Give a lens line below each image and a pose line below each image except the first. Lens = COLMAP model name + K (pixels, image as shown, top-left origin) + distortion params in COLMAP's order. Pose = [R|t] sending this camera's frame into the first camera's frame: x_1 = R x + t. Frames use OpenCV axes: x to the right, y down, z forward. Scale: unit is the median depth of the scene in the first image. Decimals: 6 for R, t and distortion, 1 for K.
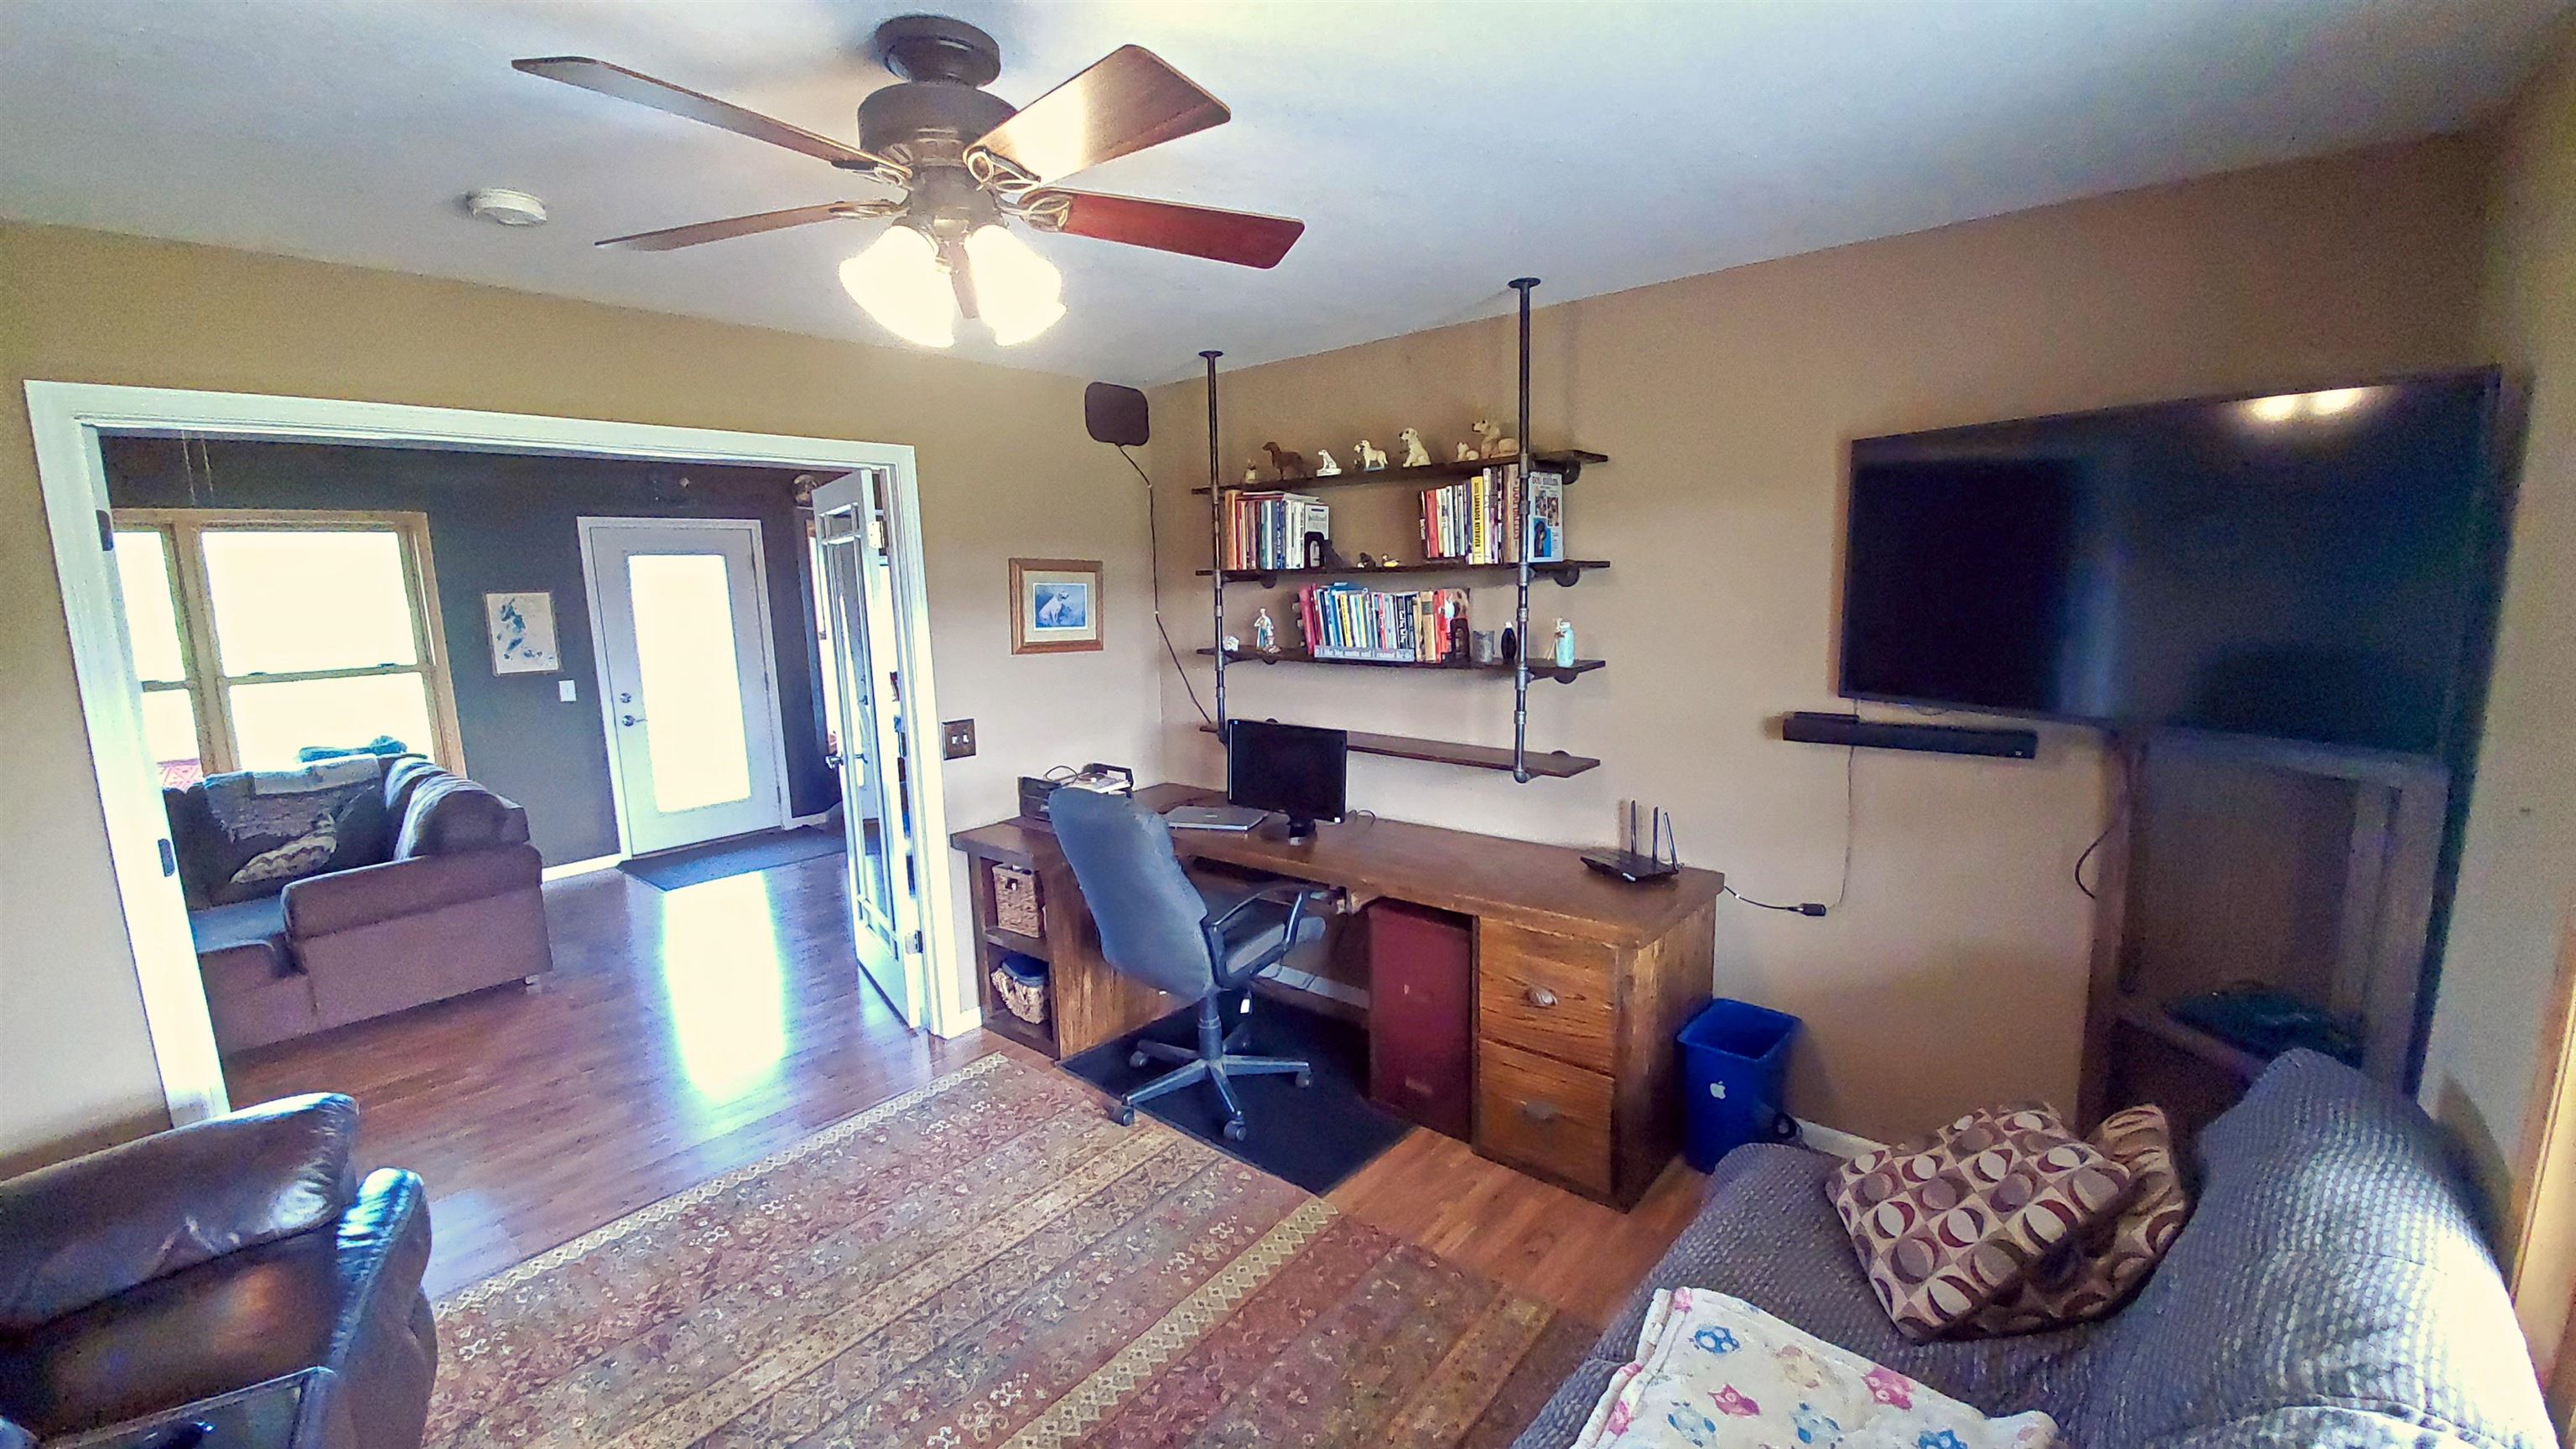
lens RADIAL K [[1012.9, 0, 1287.9], [0, 1012.9, 727.8], [0, 0, 1]] dist [-0.008385, -0.003427]
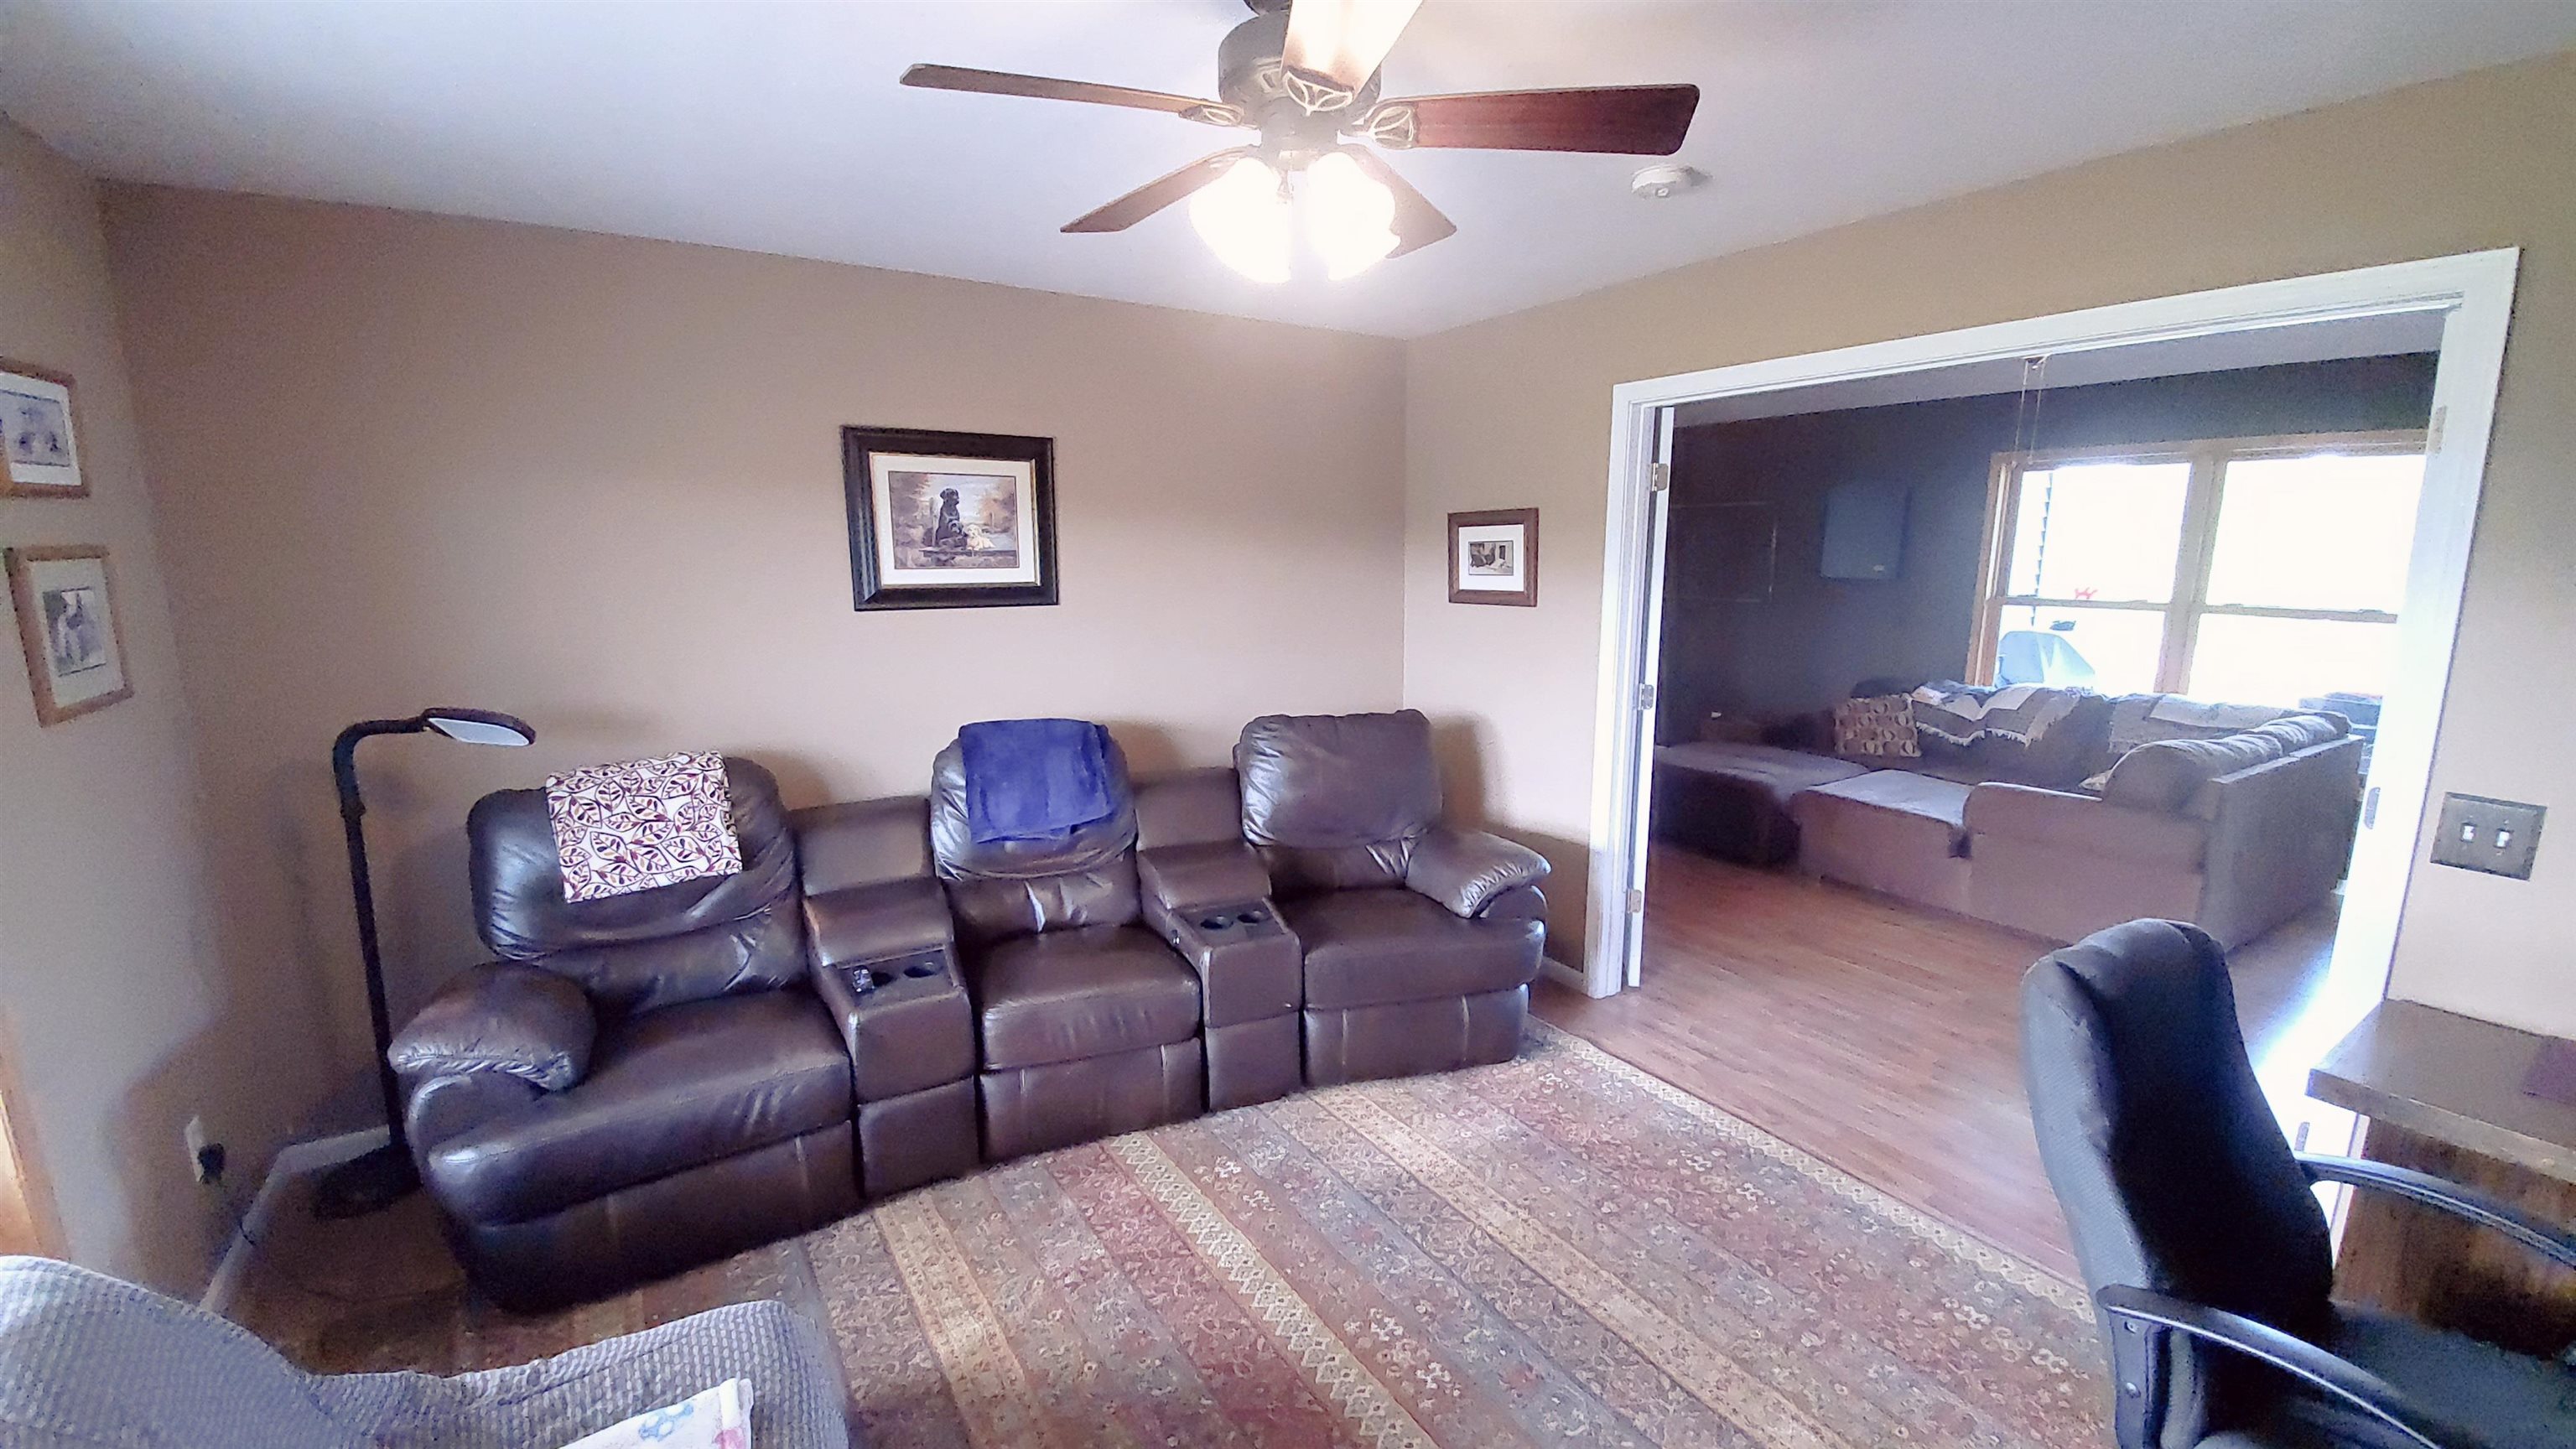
lens RADIAL K [[1012.9, 0, 1285.7], [0, 1012.9, 722.8], [0, 0, 1]] dist [-0.008385, -0.003427]
pose [[-0.309160, 0.193439, -0.931129, 0.297101], [-0.133232, 0.960629, 0.243804, -0.082119], [0.941631, 0.199430, -0.271216, 0.558712]]
